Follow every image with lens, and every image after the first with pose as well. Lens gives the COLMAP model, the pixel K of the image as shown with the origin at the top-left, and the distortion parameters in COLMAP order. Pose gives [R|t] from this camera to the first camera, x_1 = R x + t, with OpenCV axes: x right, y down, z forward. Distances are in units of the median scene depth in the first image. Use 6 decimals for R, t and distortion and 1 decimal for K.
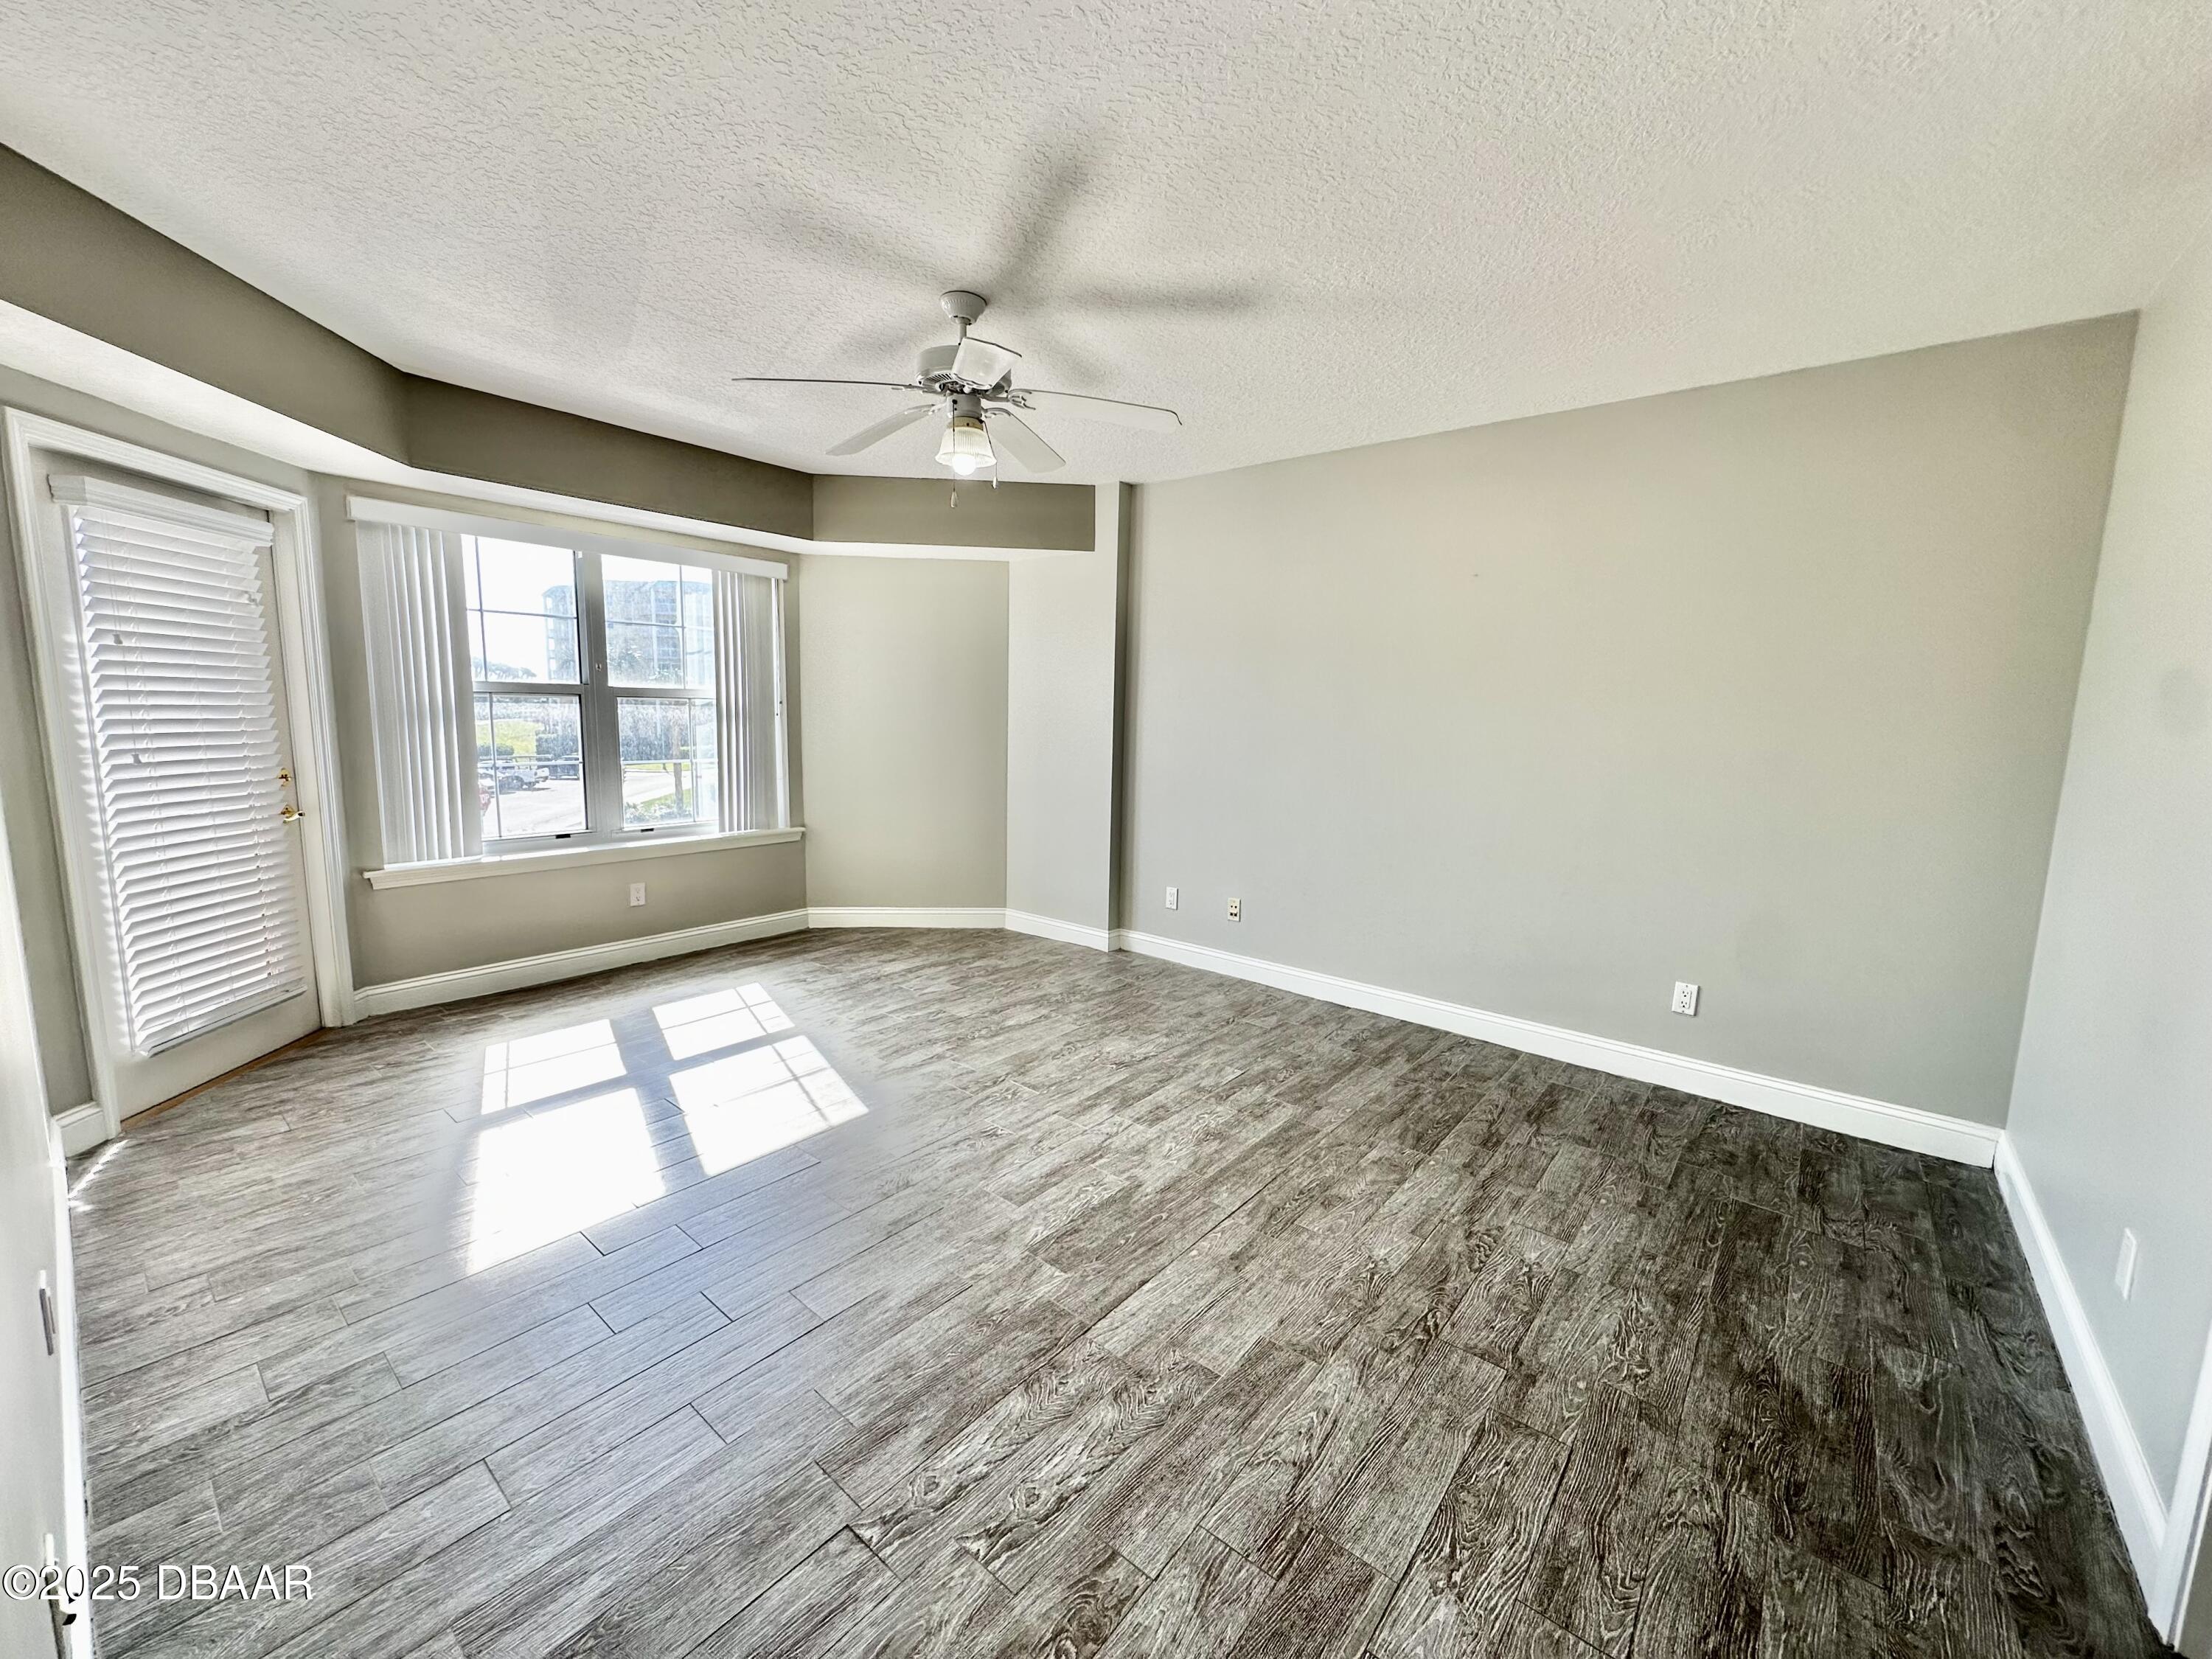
lens RADIAL K [[880.5, 0, 1104.5], [0, 880.5, 829.8], [0, 0, 1]] dist [-0.002451, 0.000068]
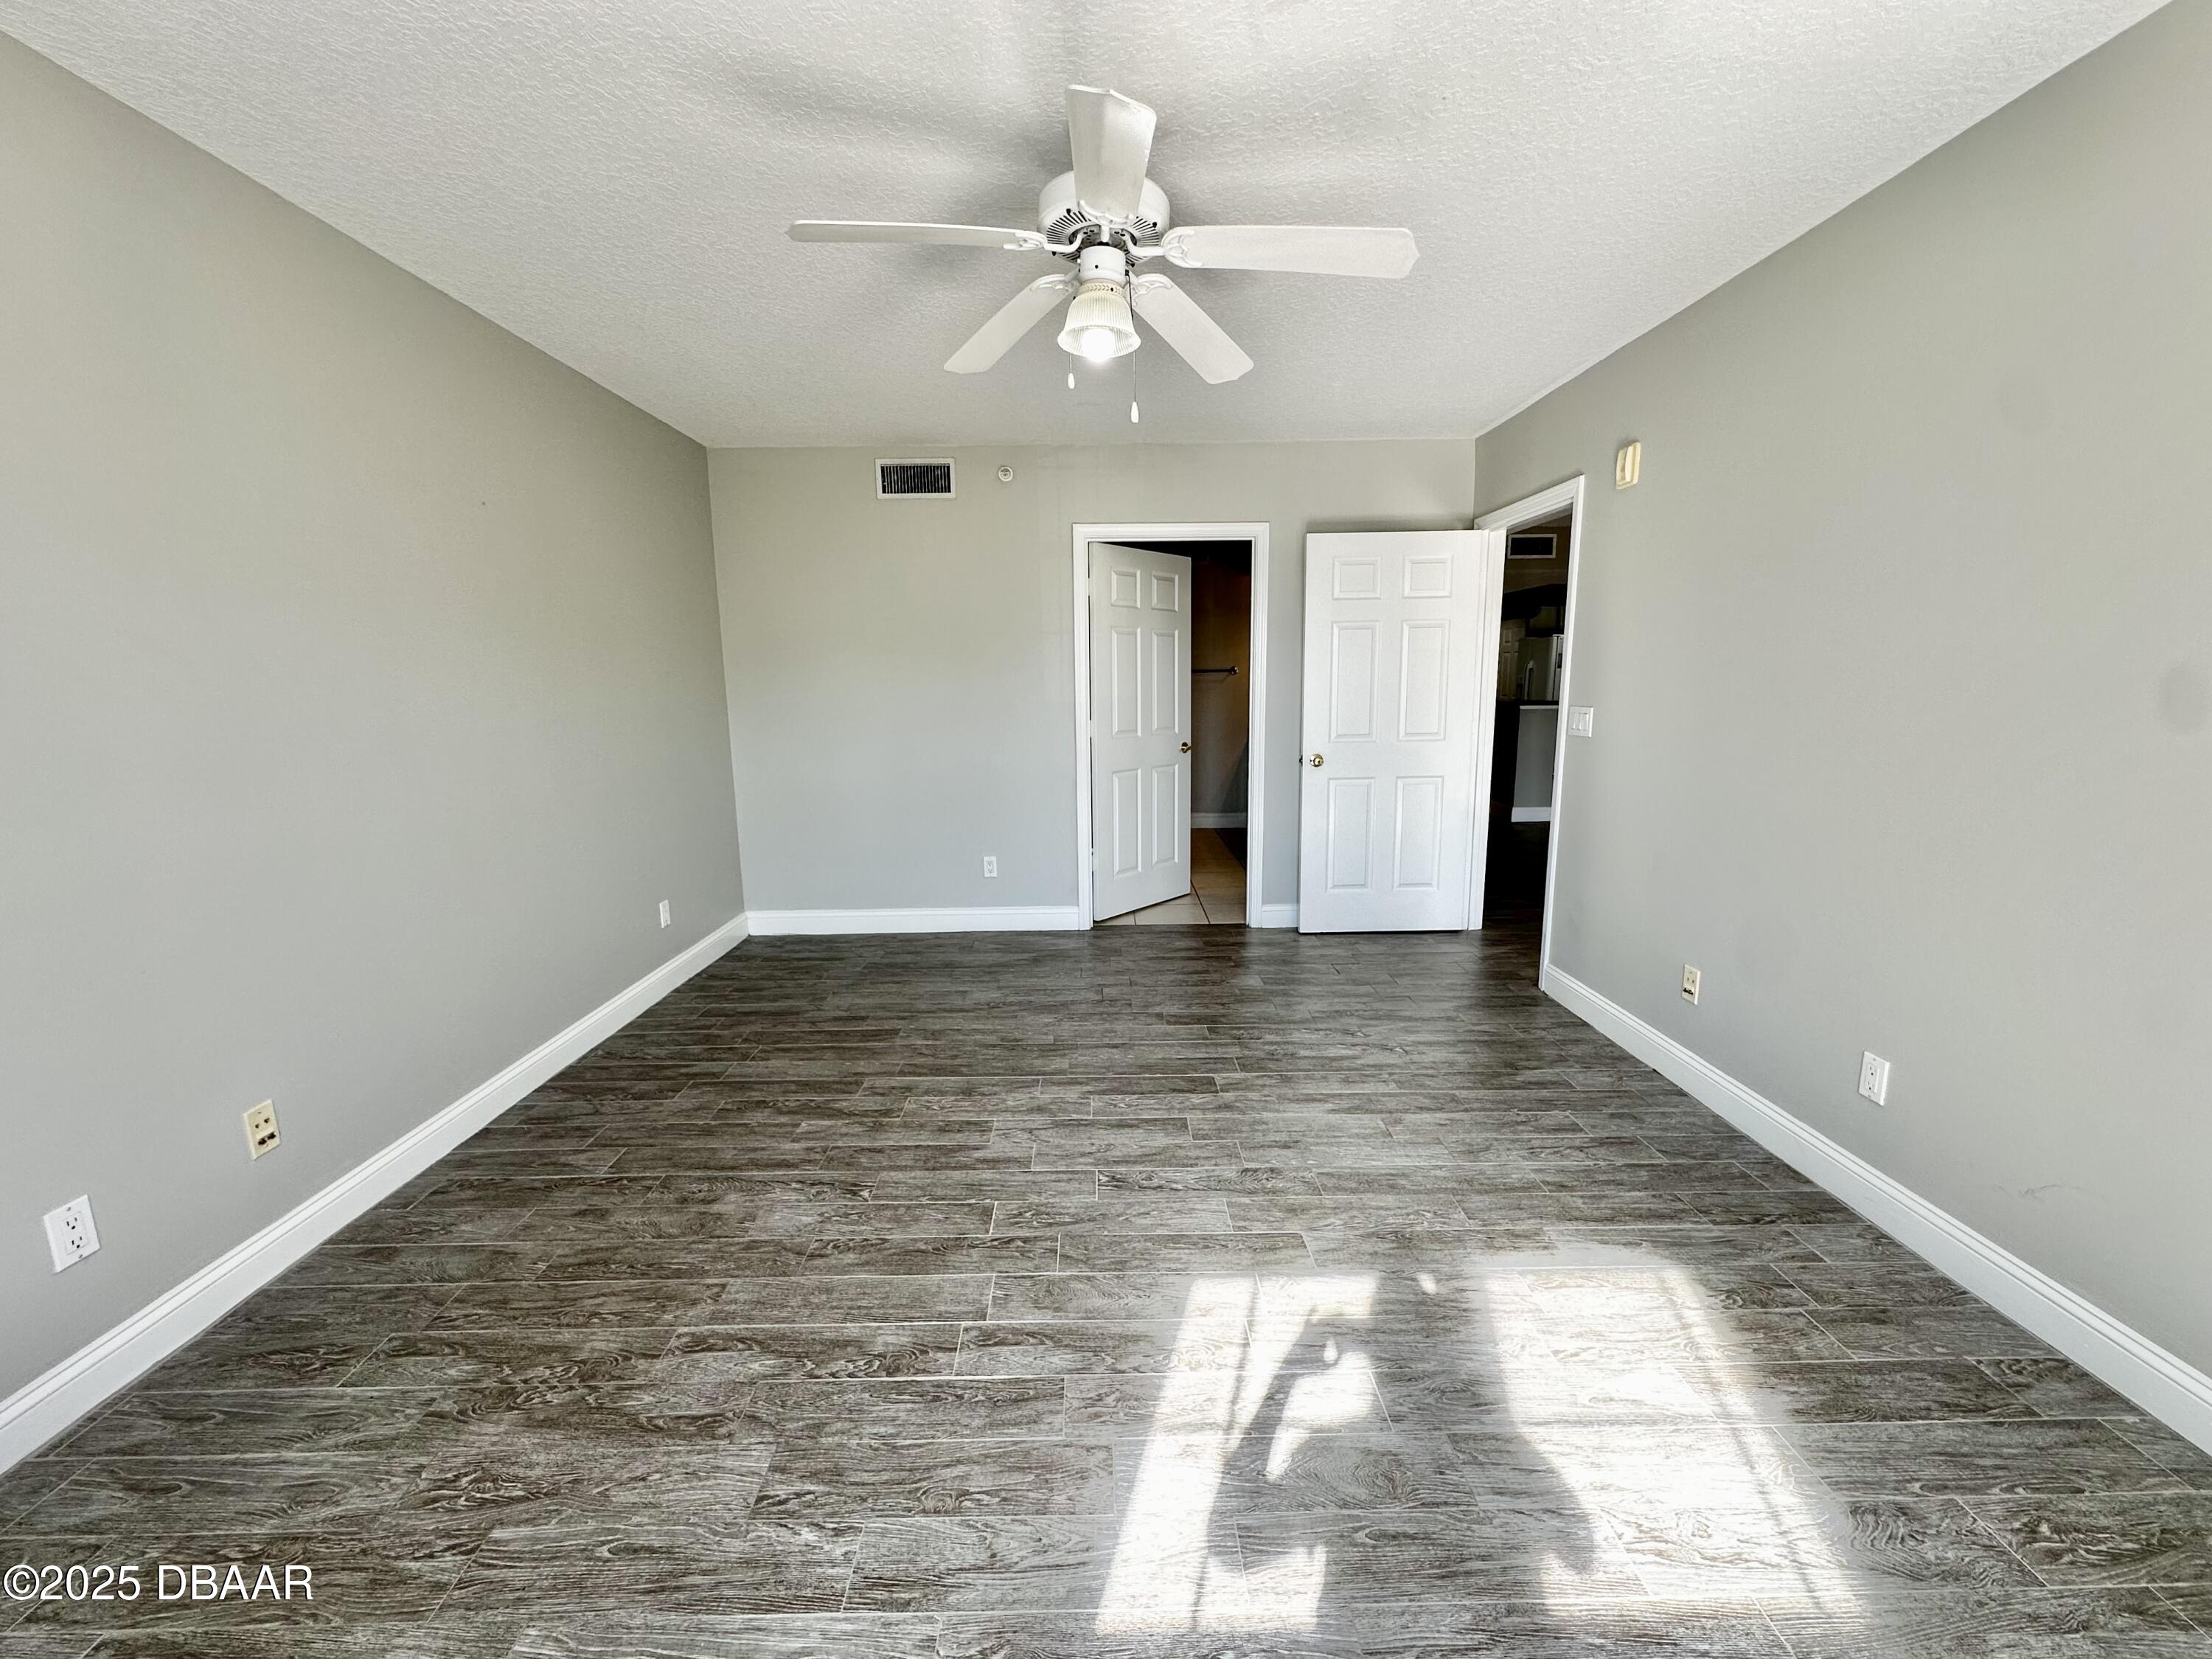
lens RADIAL K [[889.1, 0, 1113.4], [0, 889.1, 831.4], [0, 0, 1]] dist [-0.004223, 0.000100]
pose [[-0.651537, -0.149061, 0.743828, -0.619682], [0.098395, 0.955619, 0.277690, -0.190047], [-0.752209, 0.254114, -0.607954, 1.238333]]
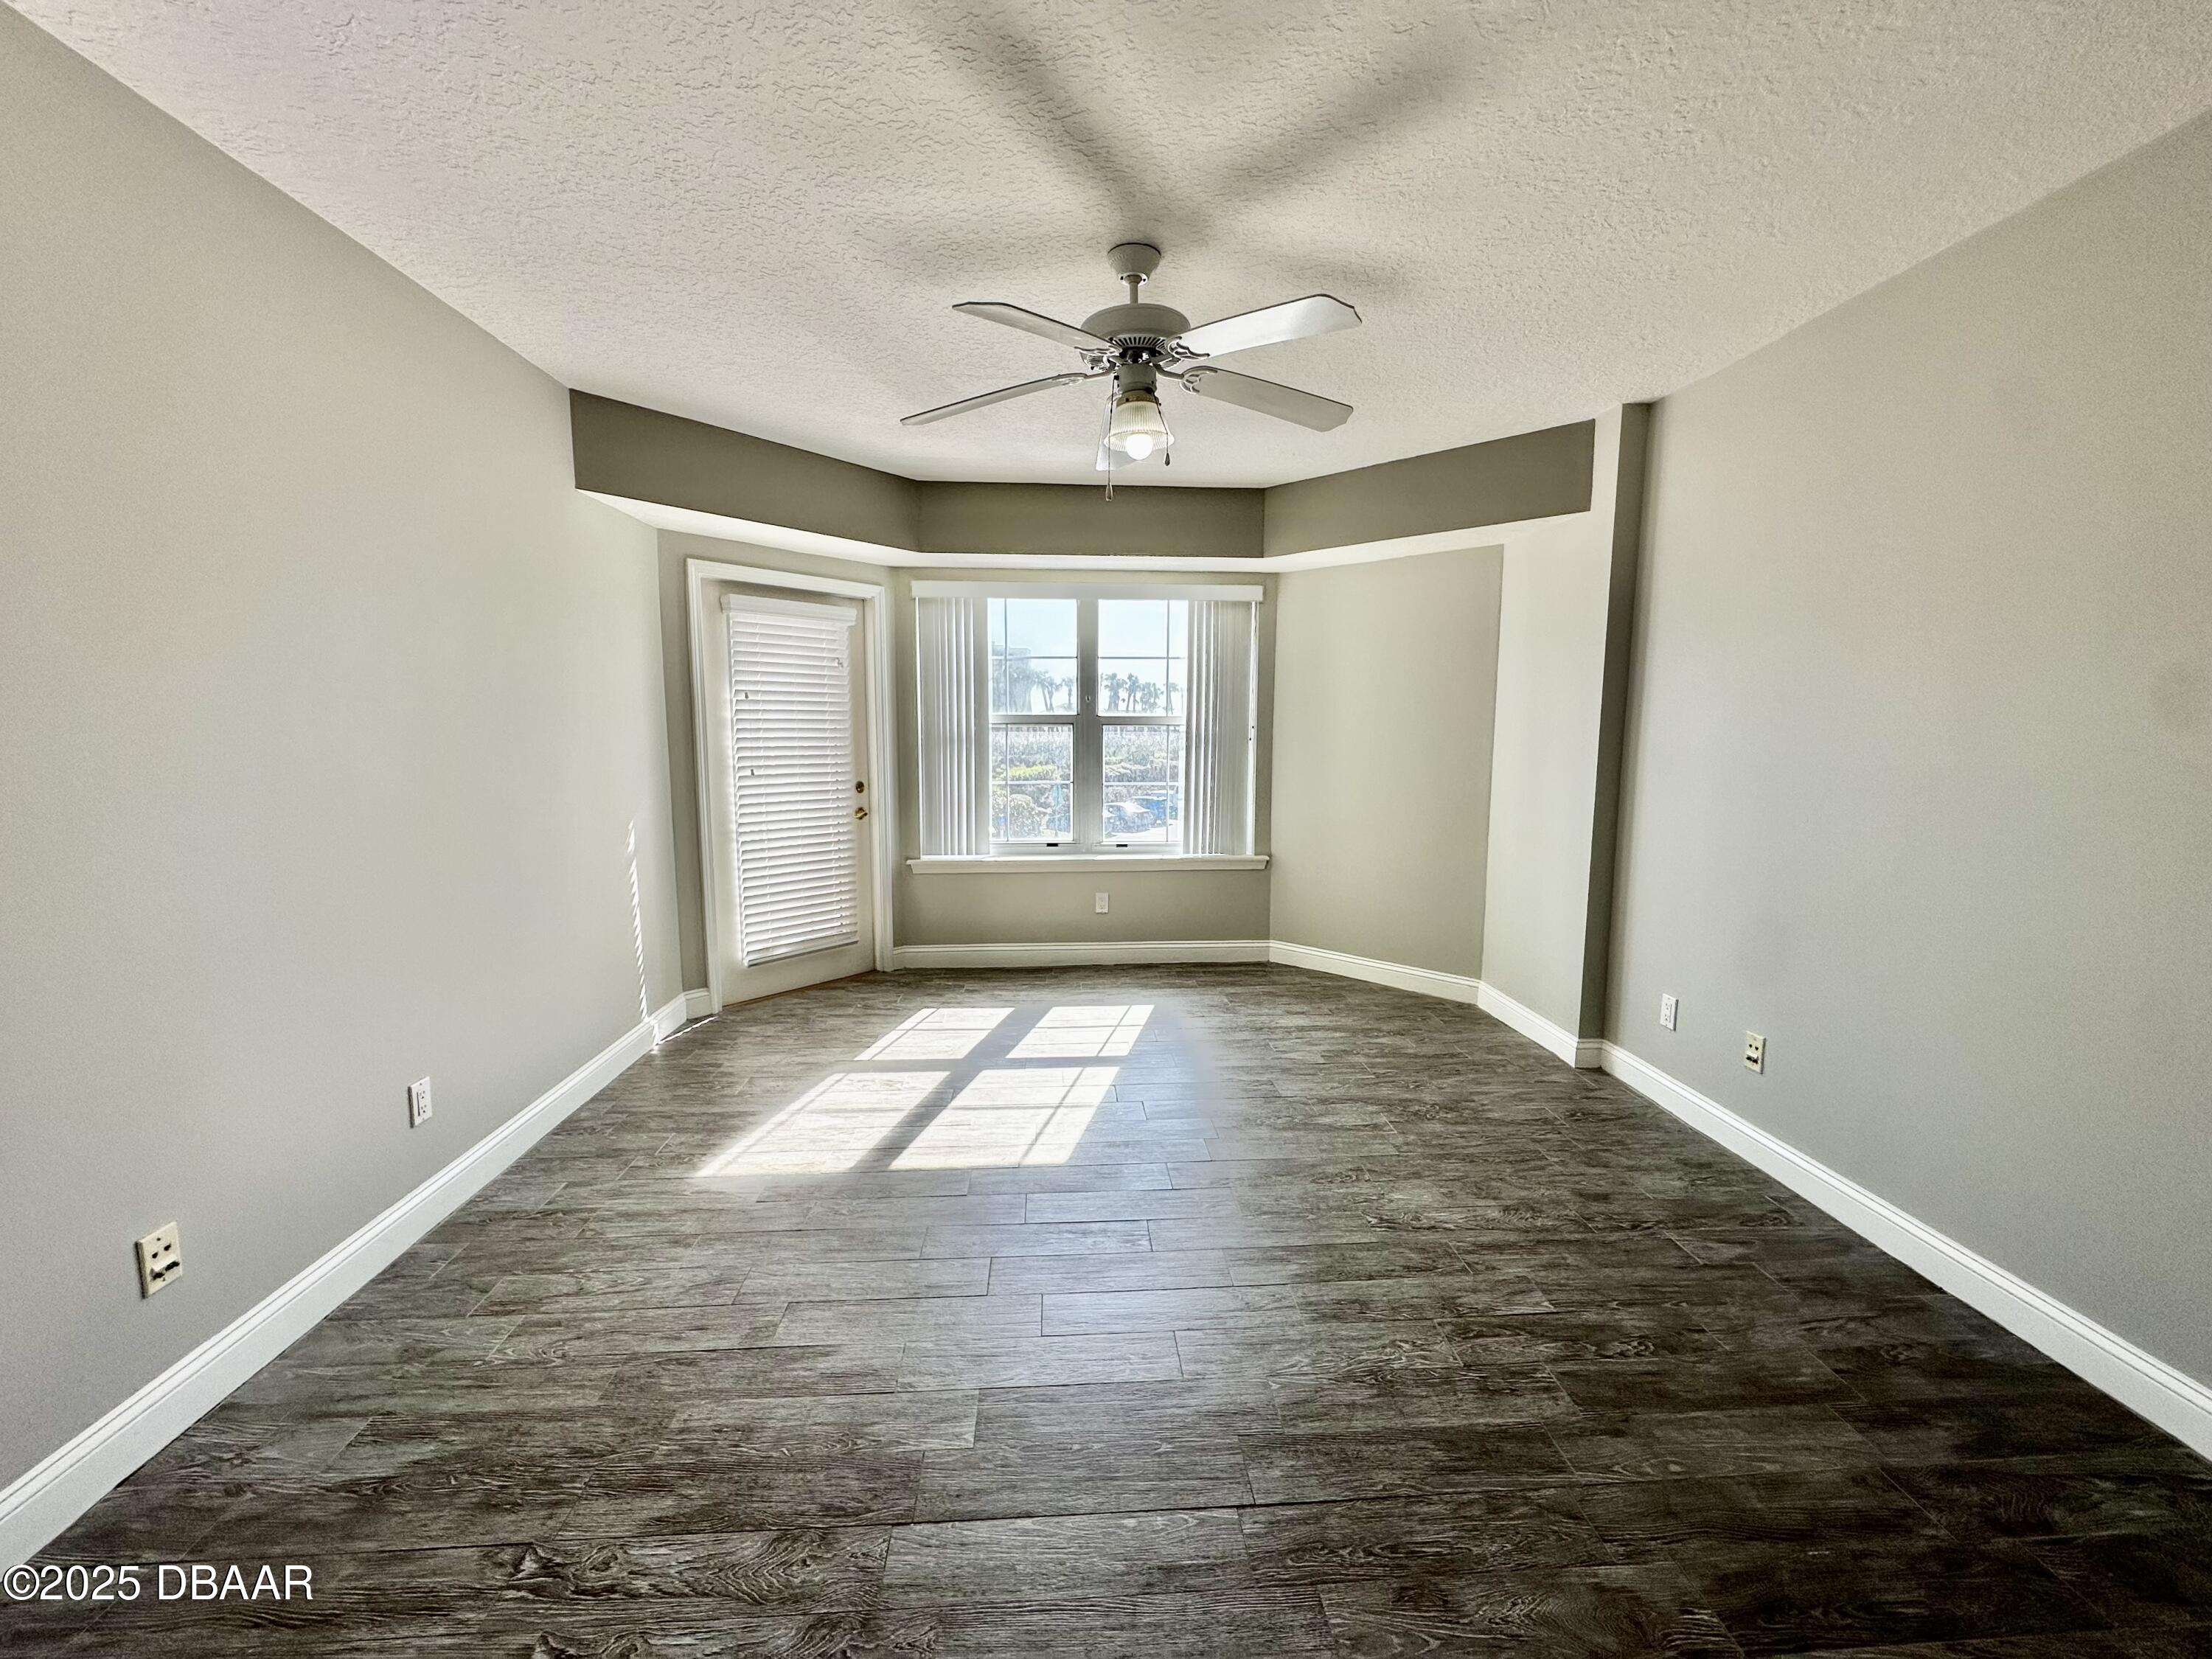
lens RADIAL K [[880.8, 0, 1108.1], [0, 880.8, 829.1], [0, 0, 1]] dist [-0.003495, 0.000099]
pose [[0.681479, 0.065892, -0.728865, 0.377229], [-0.086521, 0.996208, 0.009165, -0.041203], [0.726705, 0.056816, 0.684596, 0.335236]]
